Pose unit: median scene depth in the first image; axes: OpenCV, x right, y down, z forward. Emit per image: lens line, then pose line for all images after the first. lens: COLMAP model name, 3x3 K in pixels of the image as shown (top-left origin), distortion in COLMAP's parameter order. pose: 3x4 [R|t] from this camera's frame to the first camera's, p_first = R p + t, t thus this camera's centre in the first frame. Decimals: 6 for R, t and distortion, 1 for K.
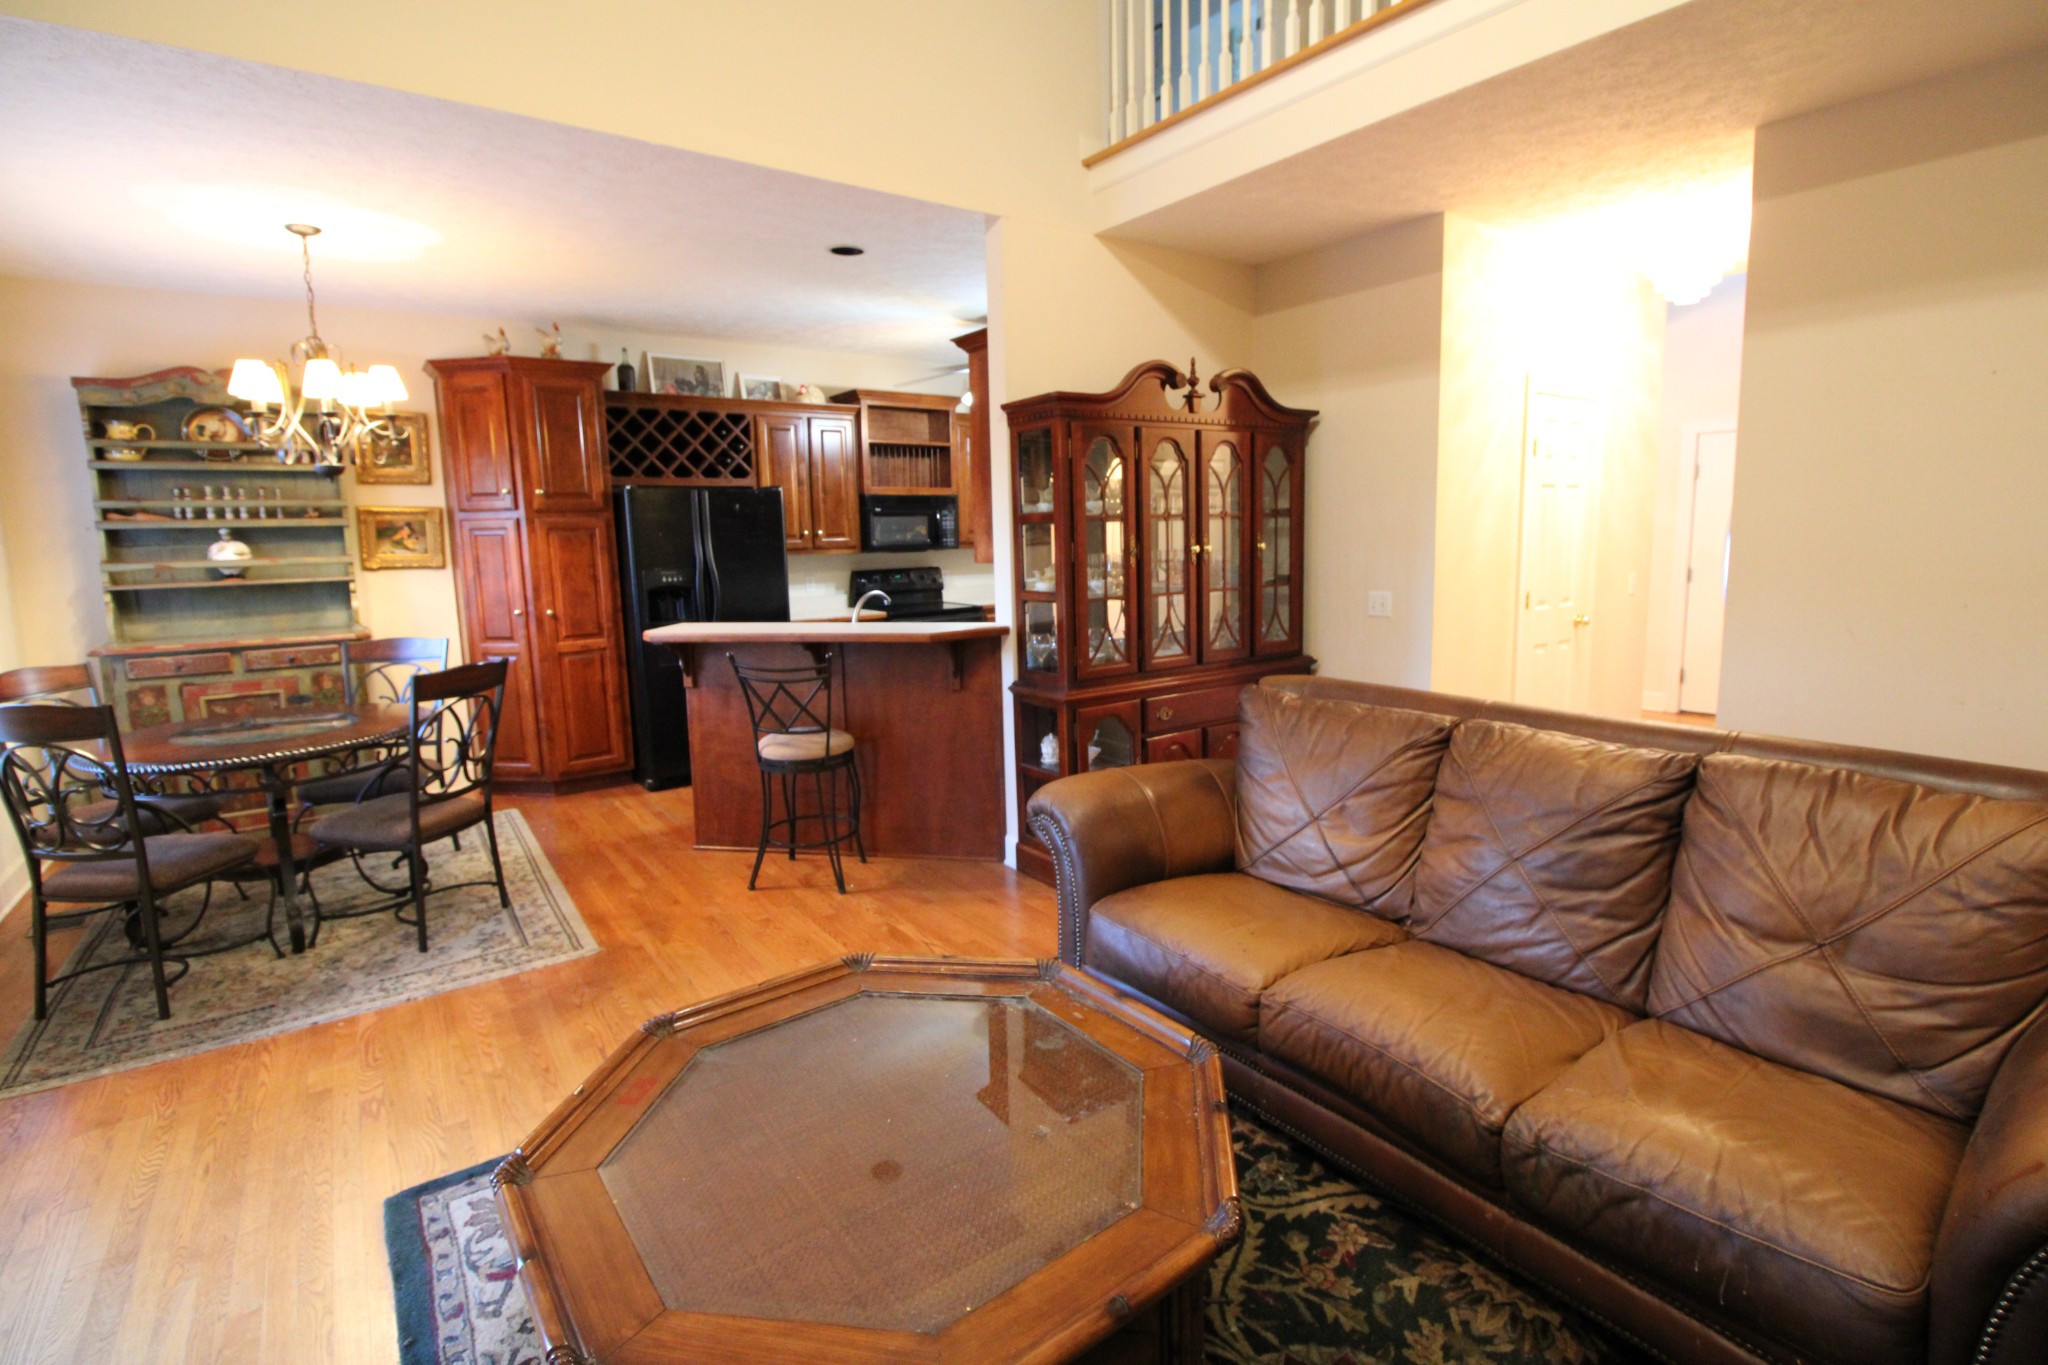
lens RADIAL K [[948.7, 0, 1030.2], [0, 948.7, 650.2], [0, 0, 1]] dist [0.007347, -0.016291]
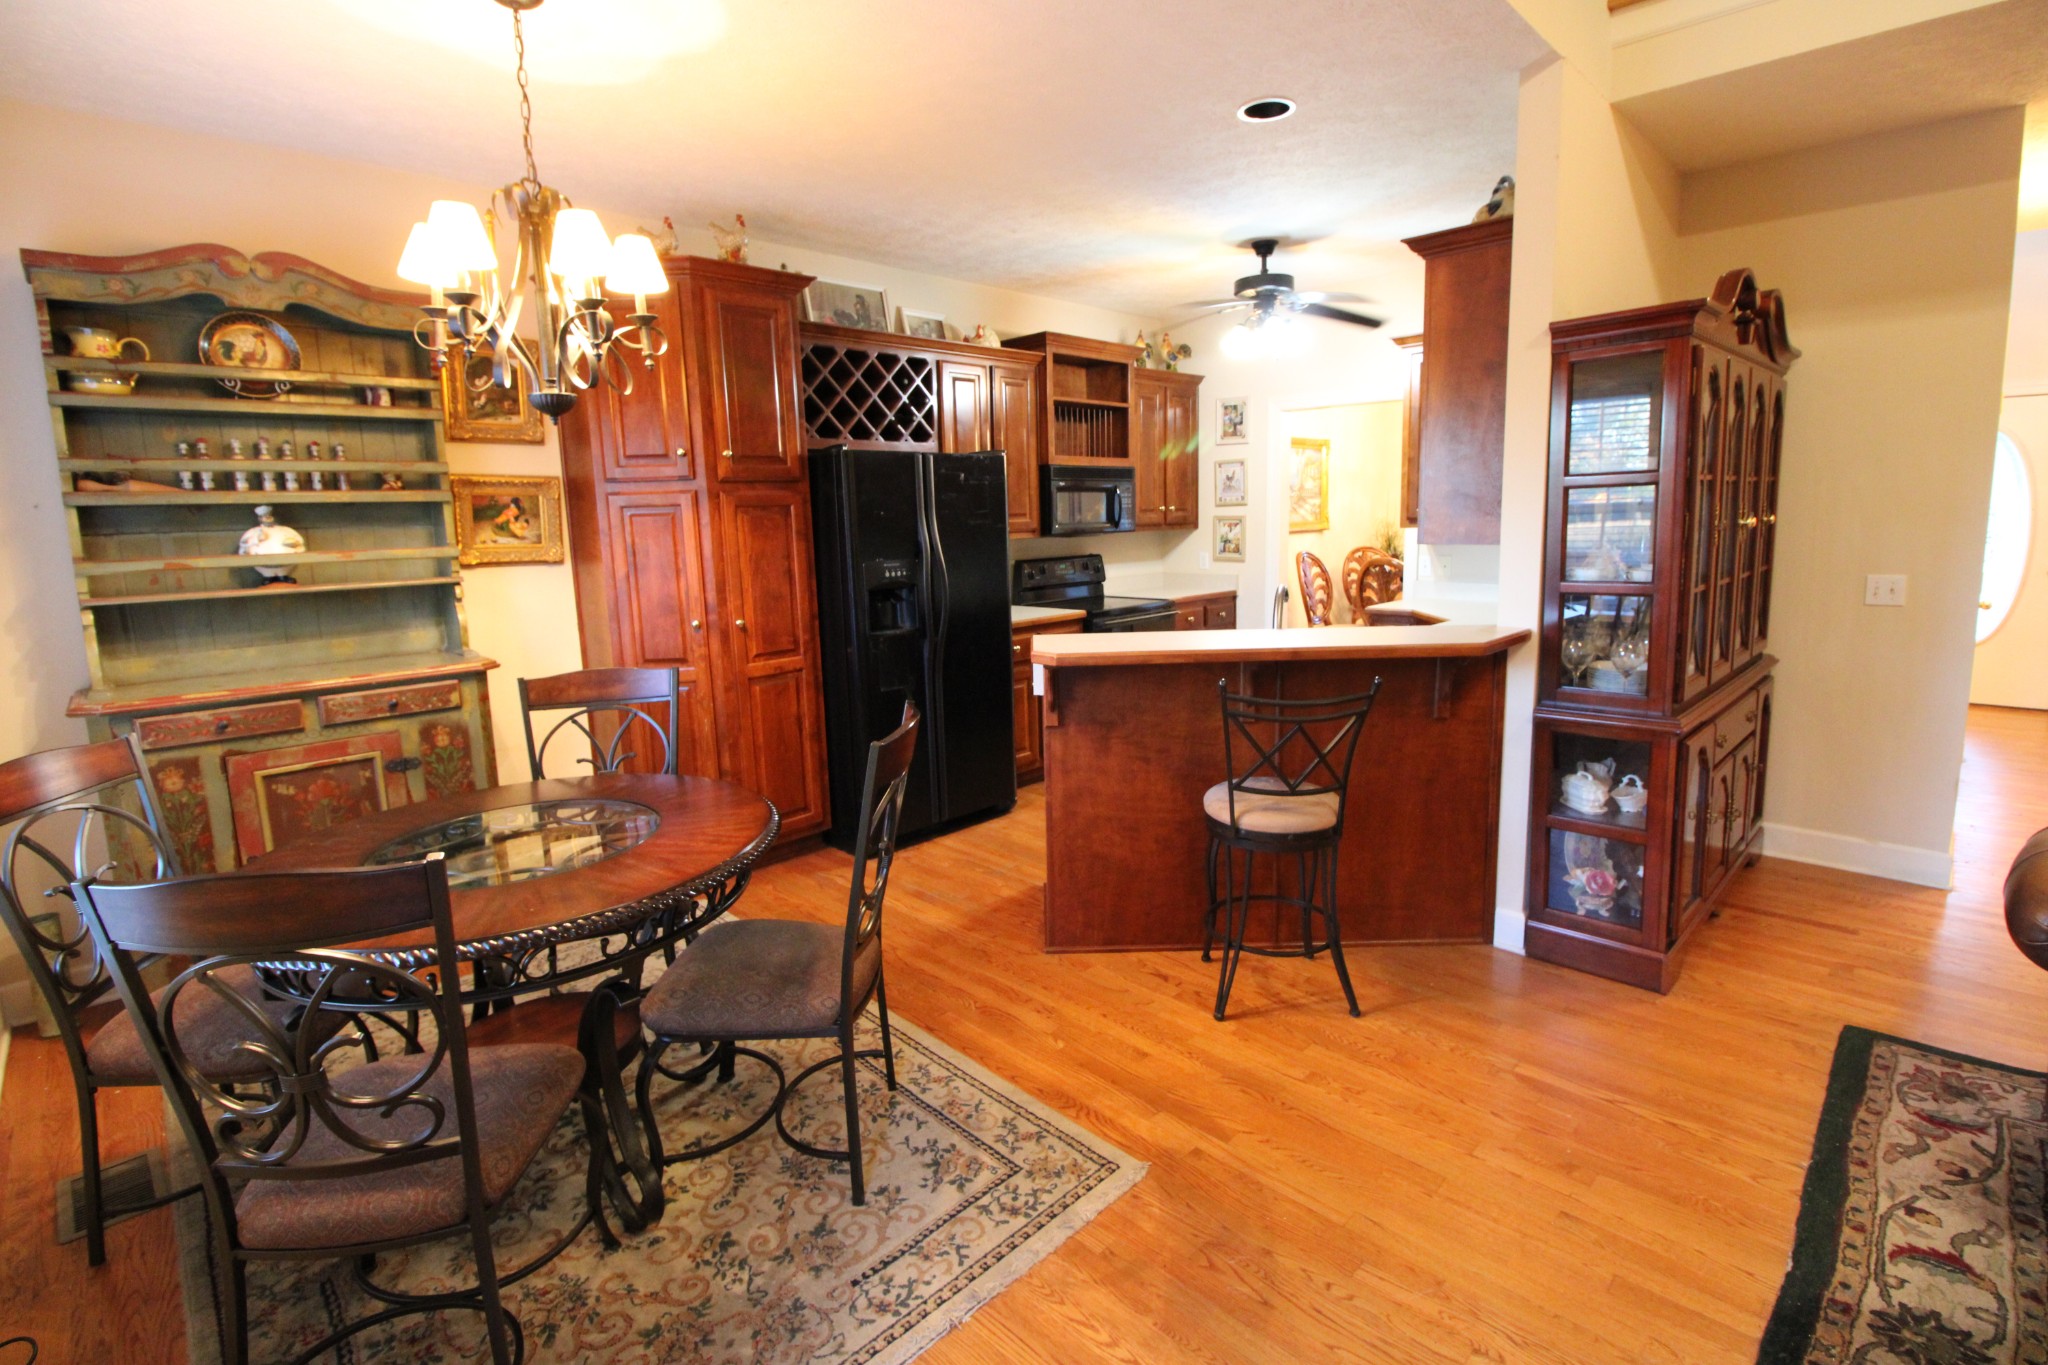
lens RADIAL K [[948.7, 0, 1030.2], [0, 948.7, 650.2], [0, 0, 1]] dist [0.007347, -0.016291]
pose [[0.987697, -0.028509, 0.153759, -0.439001], [0.026811, 0.999555, 0.013109, -0.024620], [-0.154064, -0.008825, 0.988021, 0.282757]]
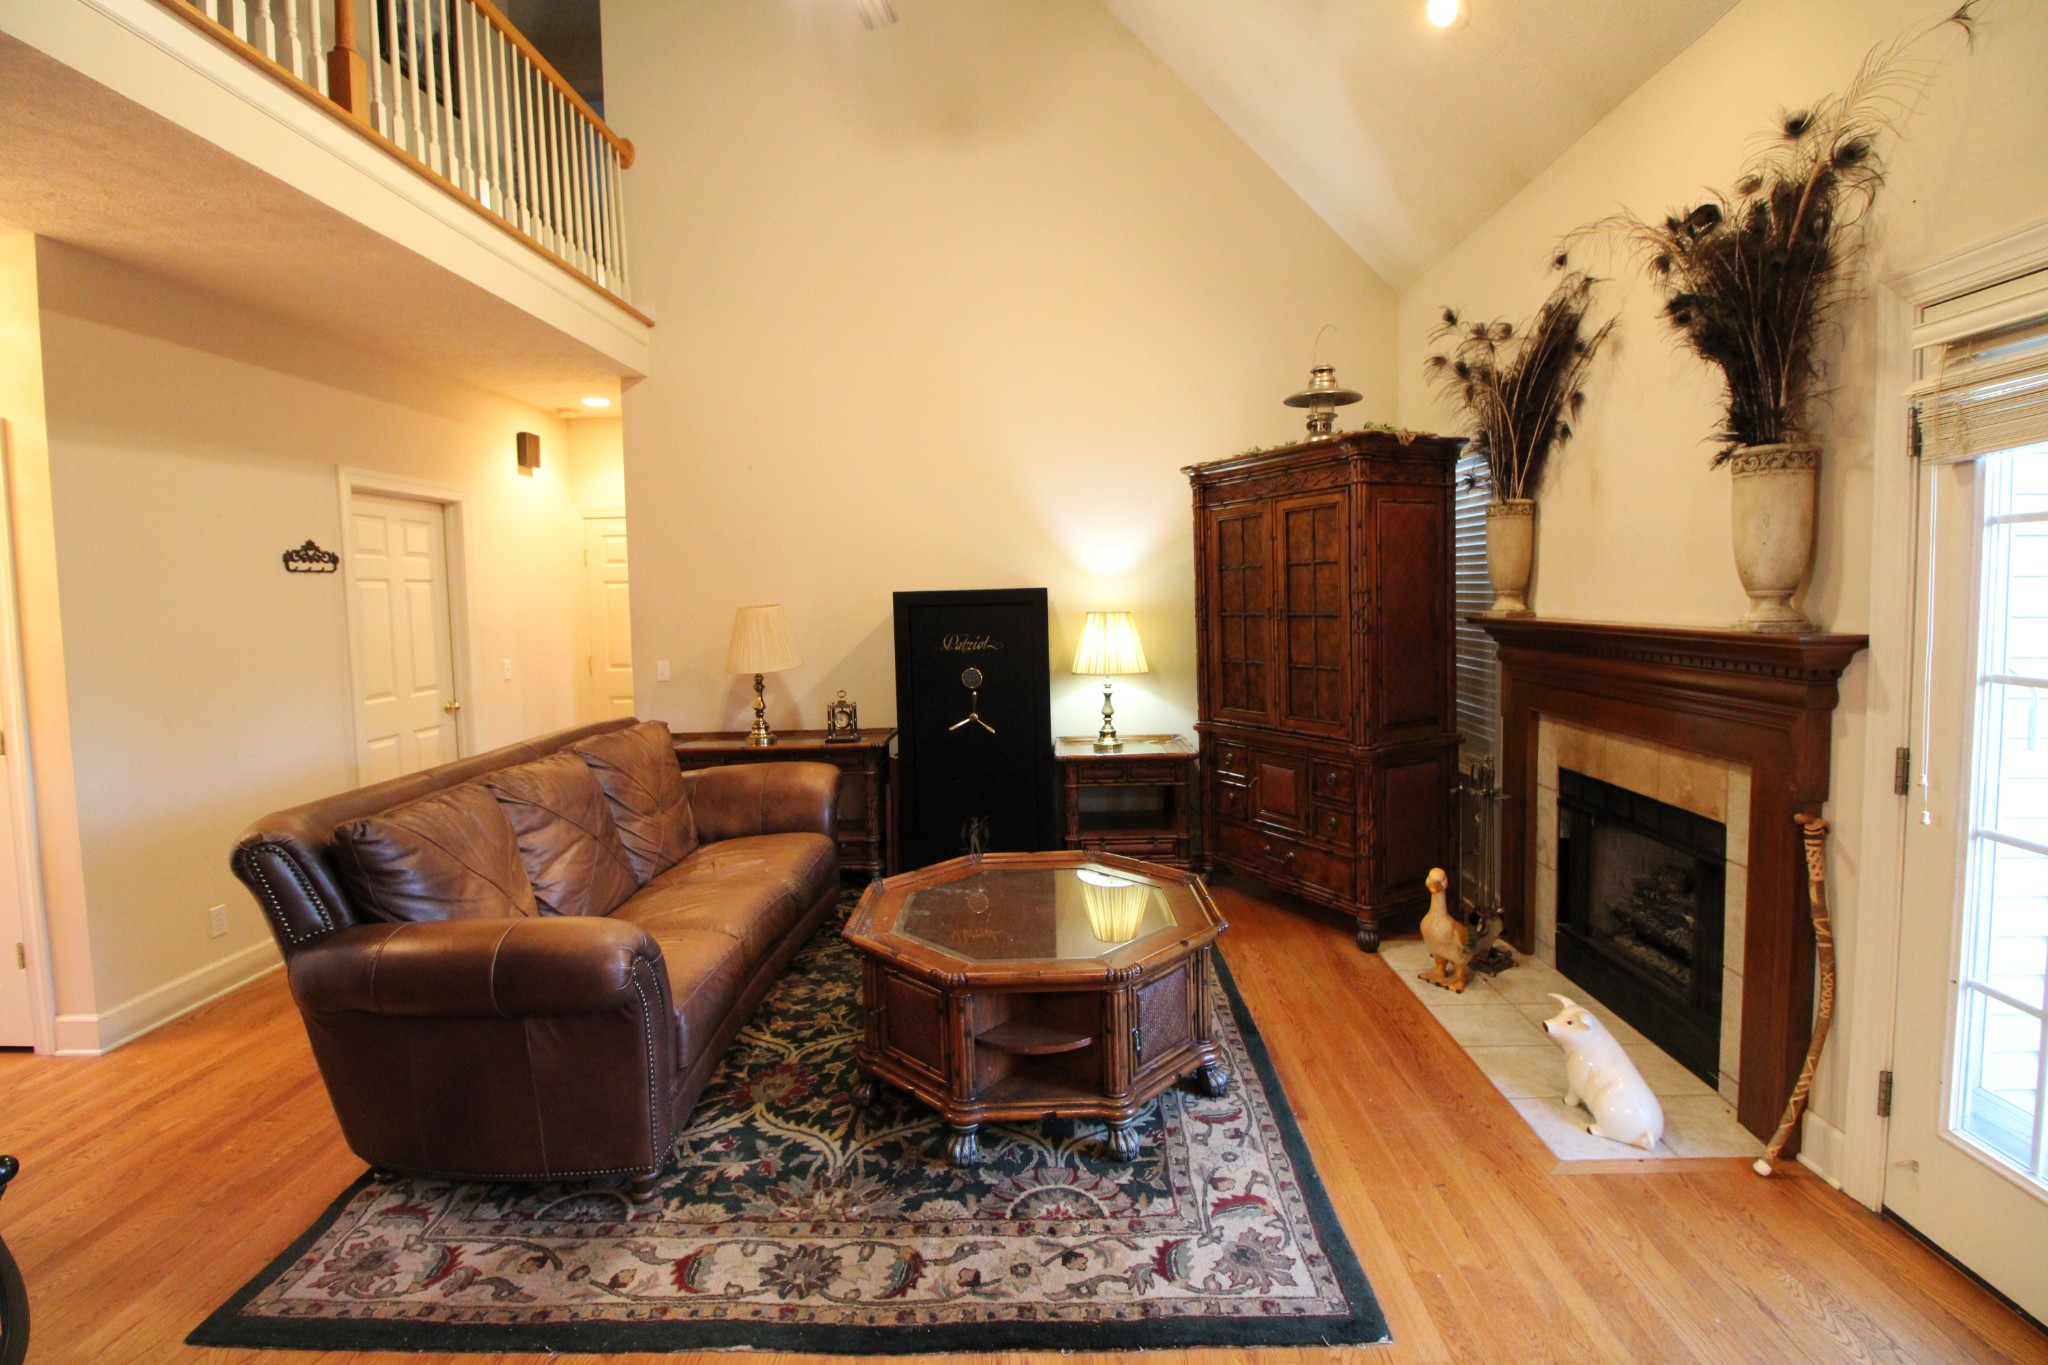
lens RADIAL K [[948.7, 0, 1030.2], [0, 948.7, 650.2], [0, 0, 1]] dist [0.007347, -0.016291]
pose [[-0.790707, 0.004653, 0.612177, -0.424401], [0.116716, 0.982775, 0.143285, -0.091297], [-0.600965, 0.184747, -0.777630, 0.781386]]
